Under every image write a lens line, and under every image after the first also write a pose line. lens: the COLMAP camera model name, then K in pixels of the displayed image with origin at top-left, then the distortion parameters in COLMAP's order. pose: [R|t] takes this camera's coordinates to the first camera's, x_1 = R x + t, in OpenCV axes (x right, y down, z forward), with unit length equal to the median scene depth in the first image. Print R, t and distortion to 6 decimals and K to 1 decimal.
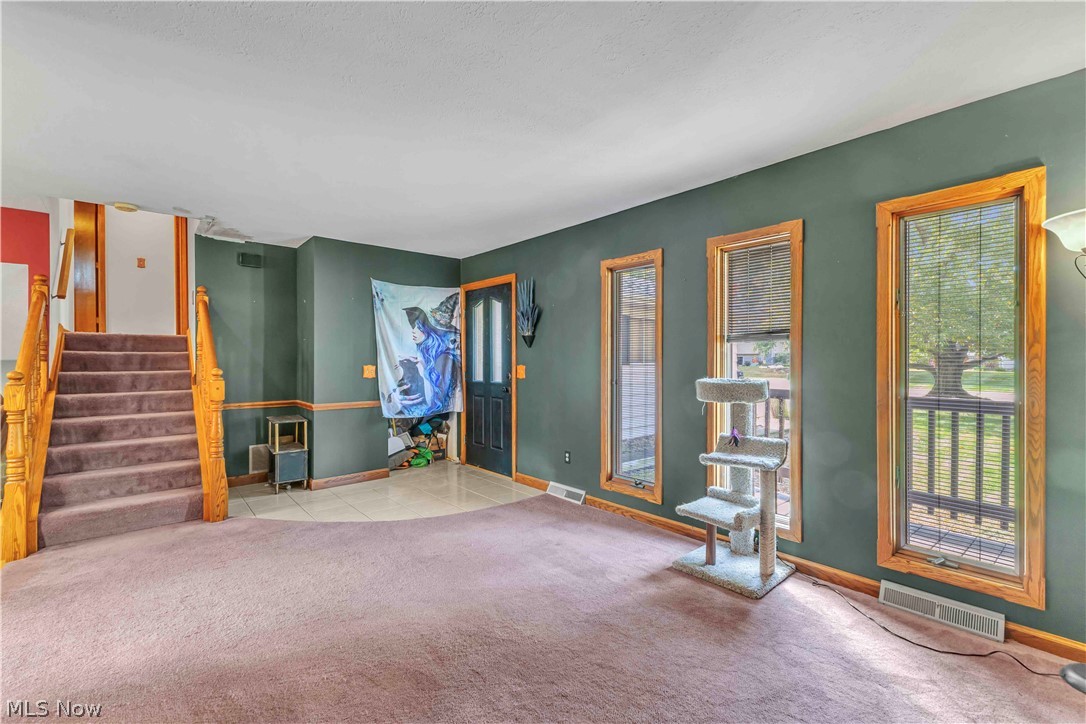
lens RADIAL K [[464.8, 0, 541.3], [0, 464.8, 360.8], [0, 0, 1]] dist [0.002631, 0.000168]
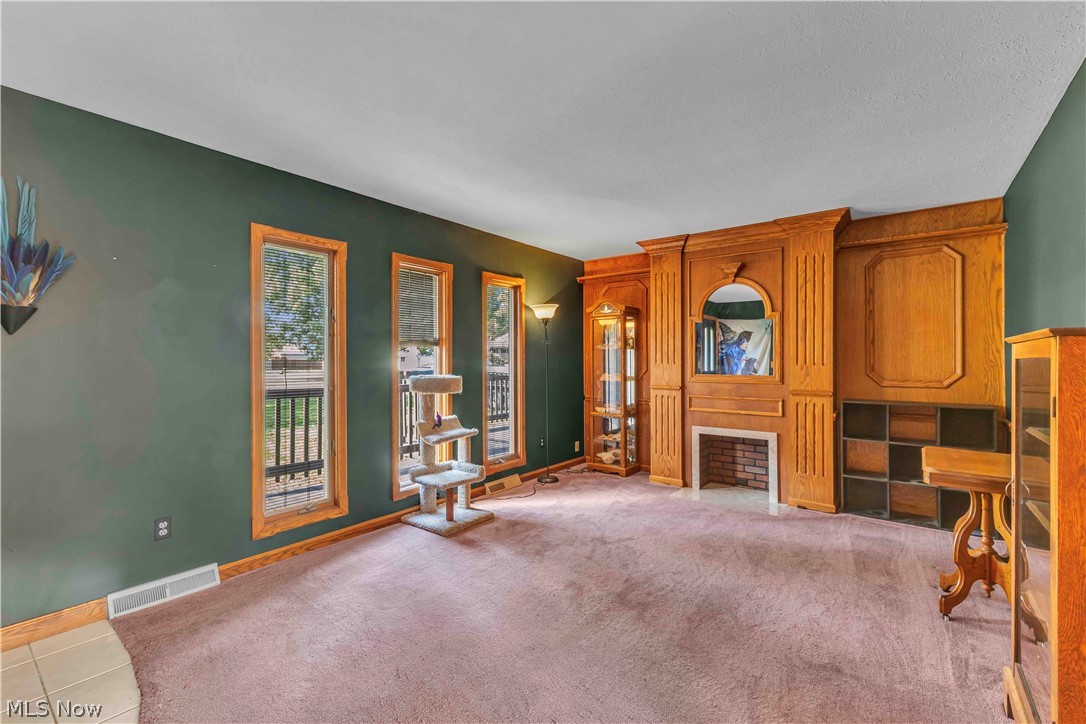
lens RADIAL K [[464.8, 0, 541.3], [0, 464.8, 360.8], [0, 0, 1]] dist [0.002631, 0.000168]
pose [[-0.186305, -0.010356, 0.982437, -0.732040], [-0.002405, 0.999946, 0.010084, -0.012785], [-0.982489, -0.000484, -0.186320, 0.778414]]
